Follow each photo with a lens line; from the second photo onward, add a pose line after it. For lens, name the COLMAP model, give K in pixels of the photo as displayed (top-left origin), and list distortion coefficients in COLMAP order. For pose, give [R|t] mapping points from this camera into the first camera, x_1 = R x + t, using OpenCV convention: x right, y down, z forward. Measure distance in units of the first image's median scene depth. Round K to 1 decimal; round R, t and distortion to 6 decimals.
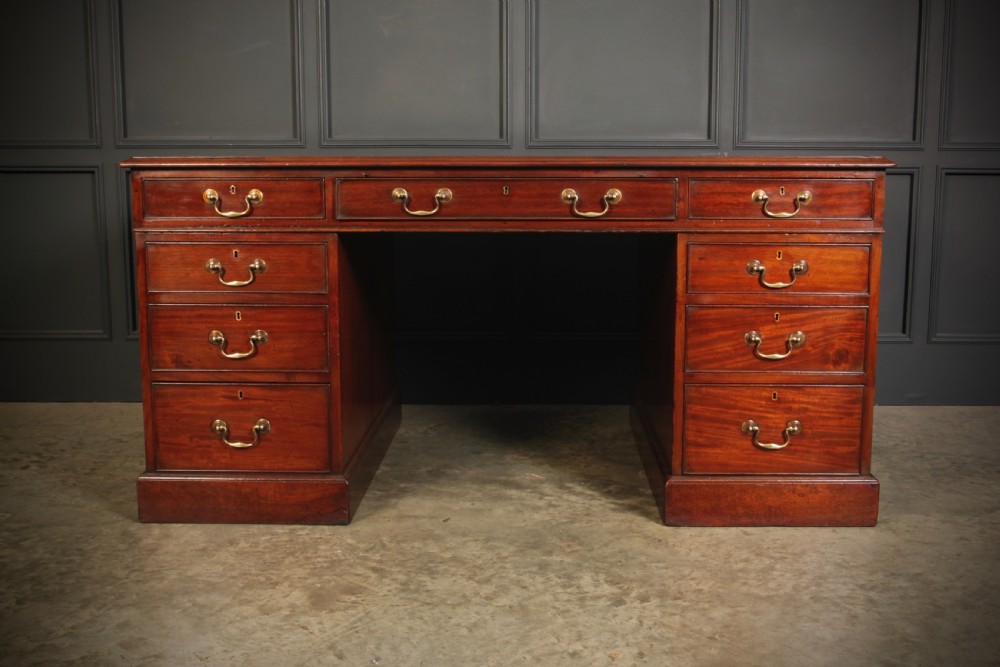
lens RADIAL K [[1111.6, 0, 520.4], [0, 1111.6, 333.8], [0, 0, 1]] dist [-0.046150, 0.046073]
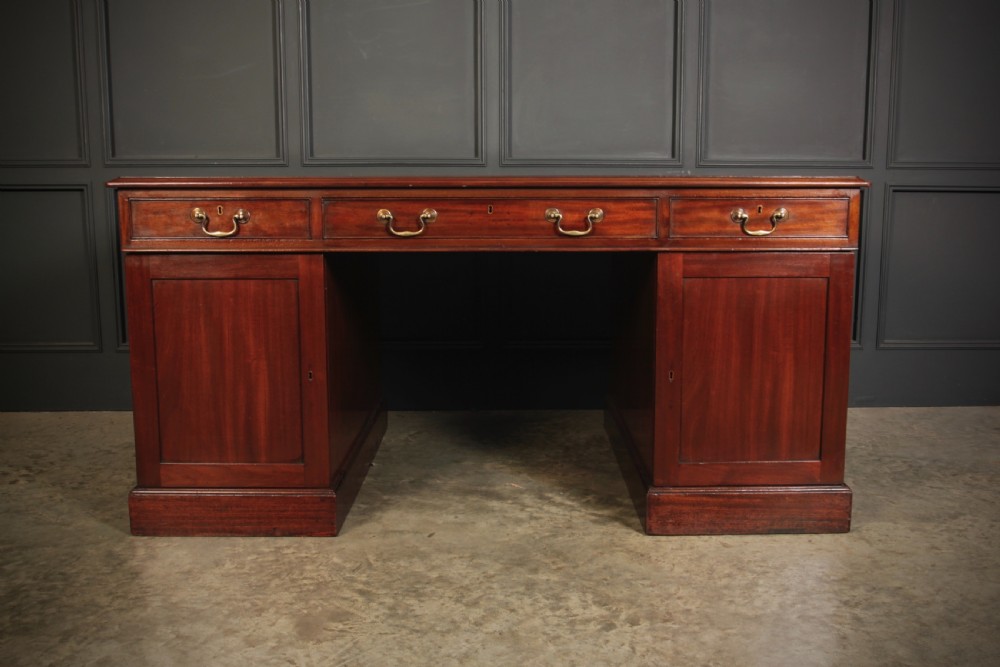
lens RADIAL K [[981.1, 0, 520.4], [0, 981.1, 333.6], [0, 0, 1]] dist [-0.063691, 0.055936]
pose [[0.999156, -0.006620, 0.040539, -0.022162], [0.006336, 0.999954, 0.007138, -0.024809], [-0.040584, -0.006875, 0.999152, 0.116692]]
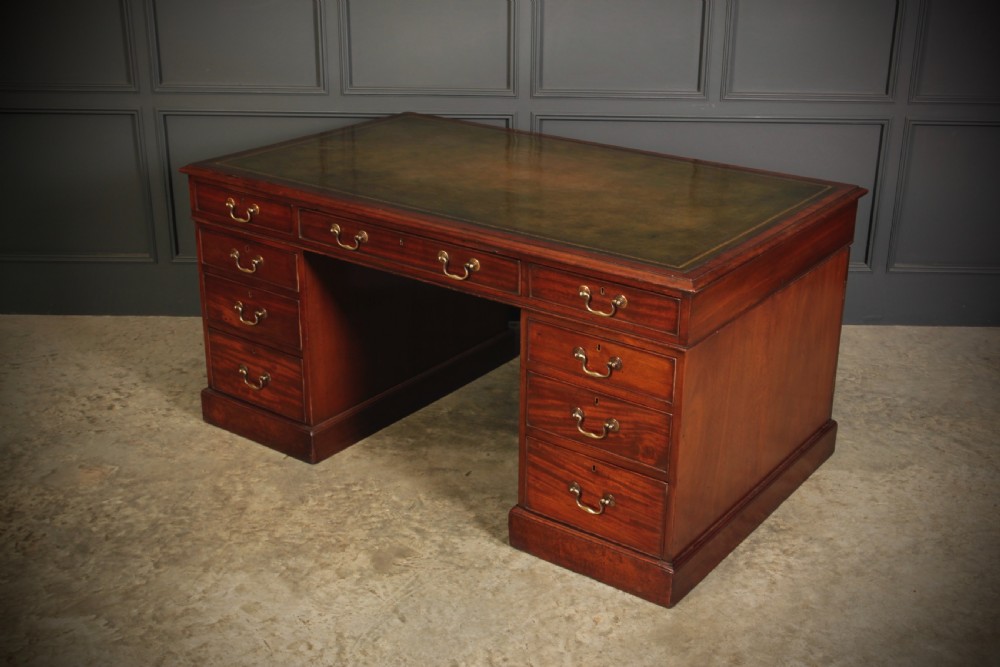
lens RADIAL K [[1218.1, 0, 519.8], [0, 1218.1, 334.4], [0, 0, 1]] dist [-0.028609, 0.047668]
pose [[0.999922, 0.007070, 0.010300, -0.026142], [-0.009248, 0.973201, 0.229771, -0.338092], [-0.008400, -0.229848, 0.973190, -0.342270]]
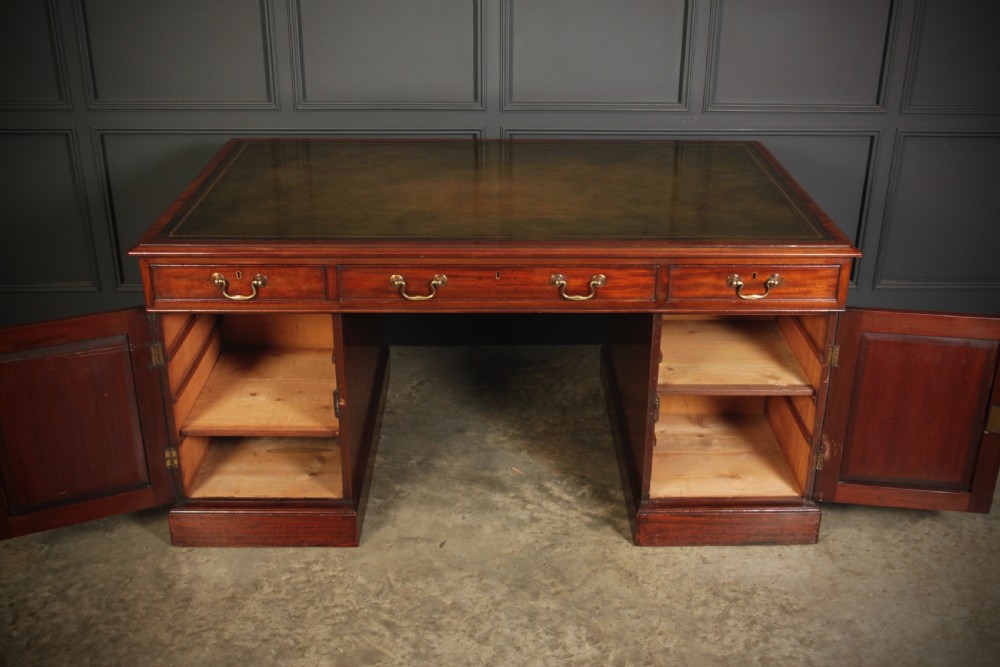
lens RADIAL K [[1083.6, 0, 520.2], [0, 1083.6, 332.8], [0, 0, 1]] dist [-0.048809, 0.055795]
pose [[0.998623, -0.010716, 0.051360, -0.046478], [-0.003720, 0.961991, 0.273055, -0.380107], [-0.052334, -0.272870, 0.960626, -0.005791]]
